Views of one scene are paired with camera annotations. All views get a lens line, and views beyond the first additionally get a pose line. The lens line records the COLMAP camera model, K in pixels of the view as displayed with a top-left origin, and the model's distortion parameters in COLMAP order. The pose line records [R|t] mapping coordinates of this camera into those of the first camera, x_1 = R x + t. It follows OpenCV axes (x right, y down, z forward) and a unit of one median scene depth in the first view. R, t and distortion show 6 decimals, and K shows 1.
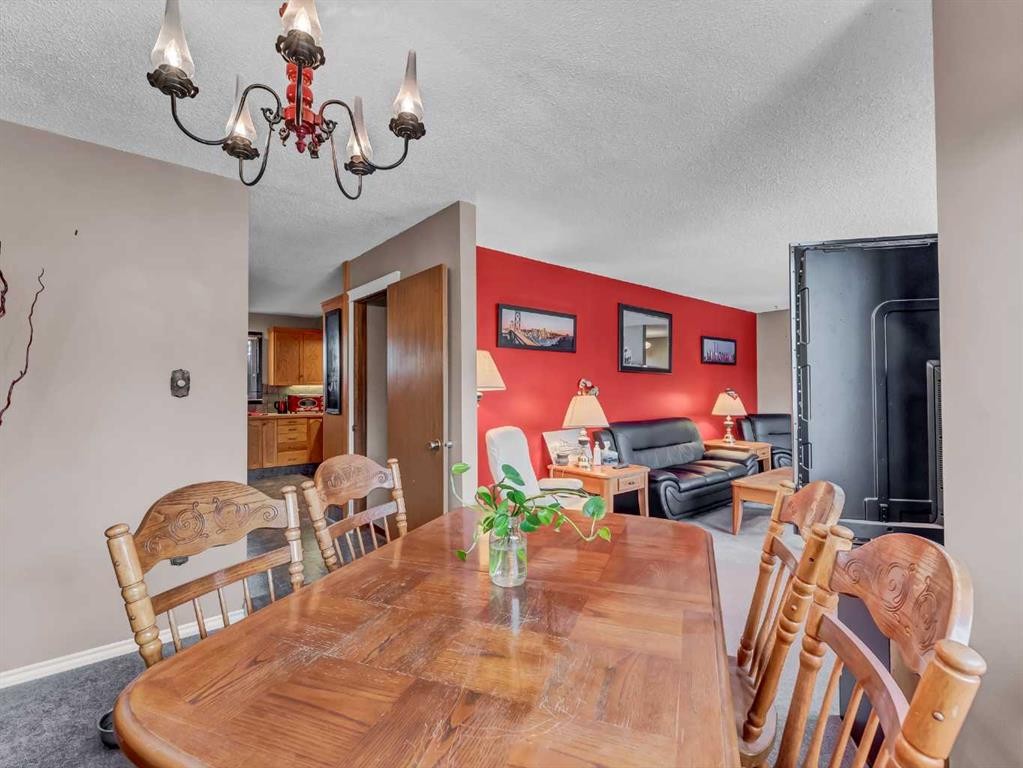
lens RADIAL K [[468.7, 0, 506.5], [0, 468.7, 380.5], [0, 0, 1]] dist [-0.001700, -0.001039]
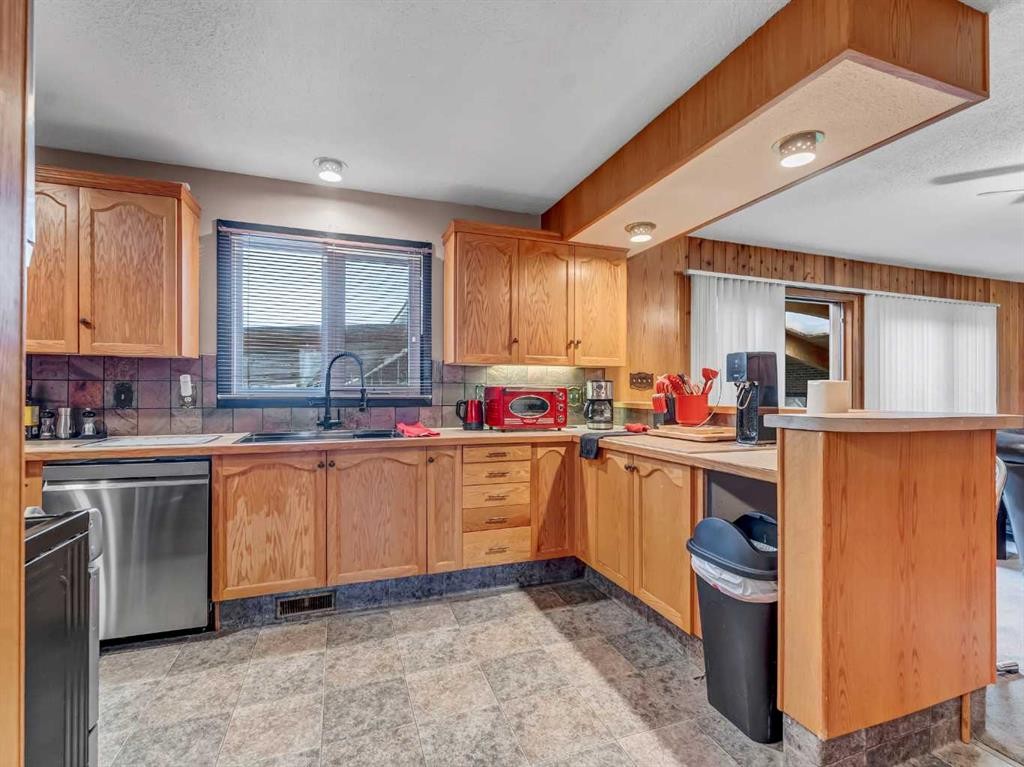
lens RADIAL K [[469.2, 0, 513.1], [0, 469.2, 392.4], [0, 0, 1]] dist [-0.001700, -0.001039]
pose [[0.938831, 0.009602, -0.344243, -0.301368], [-0.002718, 0.999787, 0.020473, 0.028122], [0.344366, -0.018285, 0.938657, 0.620480]]
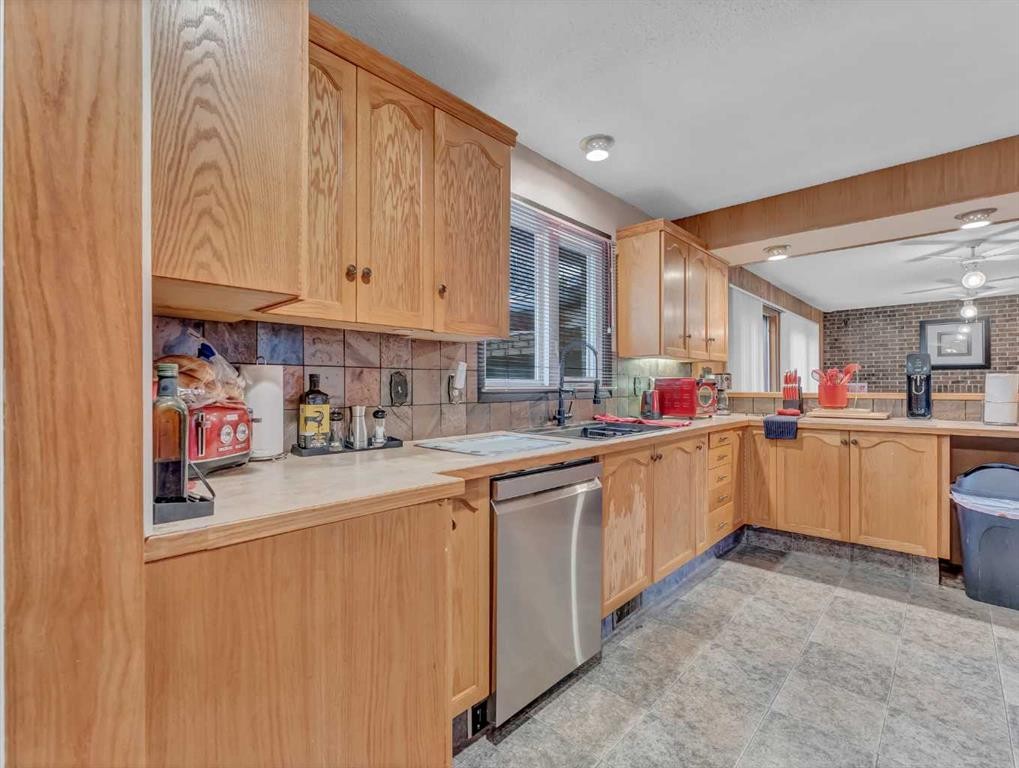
lens RADIAL K [[469.7, 0, 506.5], [0, 469.7, 383.7], [0, 0, 1]] dist [0.004758, -0.000051]
pose [[0.993012, 0.006073, 0.117853, -0.677175], [-0.007828, 0.999865, 0.014441, 0.031745], [-0.117749, -0.015262, 0.992926, 0.577954]]
